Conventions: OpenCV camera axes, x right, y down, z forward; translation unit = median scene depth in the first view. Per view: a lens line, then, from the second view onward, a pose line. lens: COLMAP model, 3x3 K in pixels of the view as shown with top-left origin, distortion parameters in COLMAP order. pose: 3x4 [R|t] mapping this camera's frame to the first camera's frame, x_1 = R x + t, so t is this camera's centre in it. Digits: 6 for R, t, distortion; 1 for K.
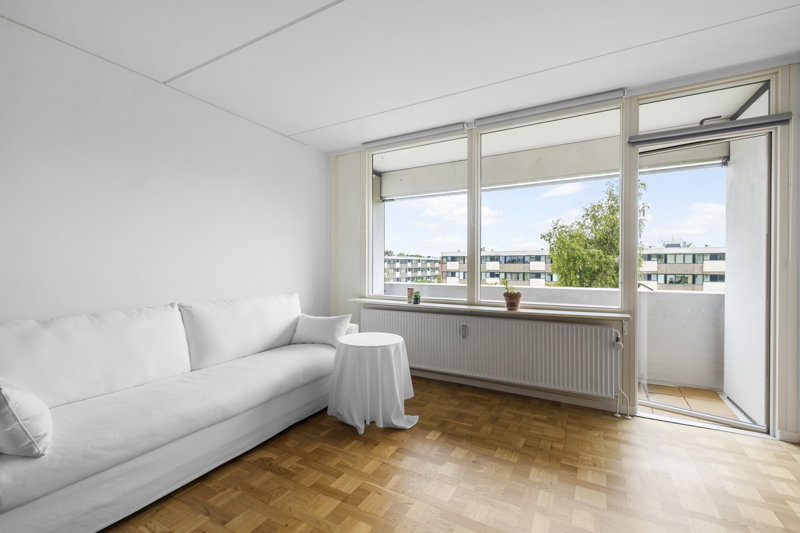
lens RADIAL K [[348.2, 0, 394.9], [0, 348.2, 264.4], [0, 0, 1]] dist [-0.000382, -0.000399]
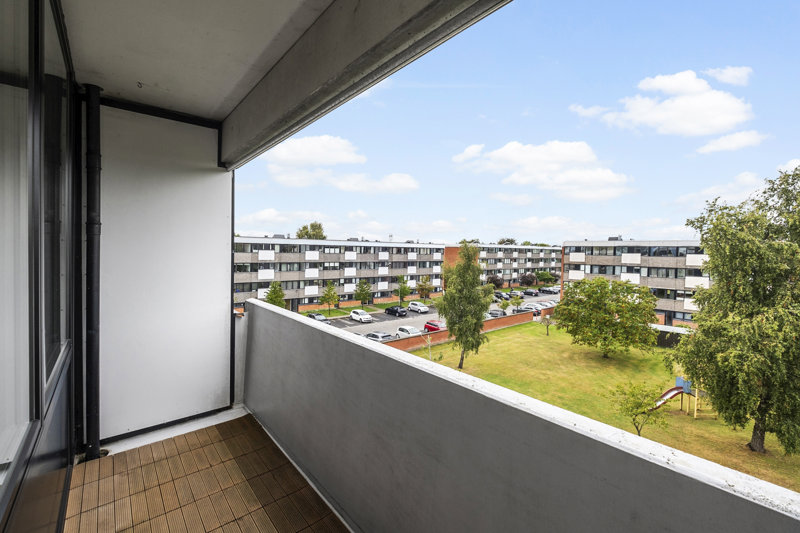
lens RADIAL K [[341.6, 0, 398.0], [0, 341.6, 258.6], [0, 0, 1]] dist [-0.000257, -0.000140]
pose [[0.938128, 0.026114, -0.345302, 0.113248], [-0.019327, 0.999547, 0.023083, -0.010058], [0.345748, -0.014982, 0.938208, 0.134009]]
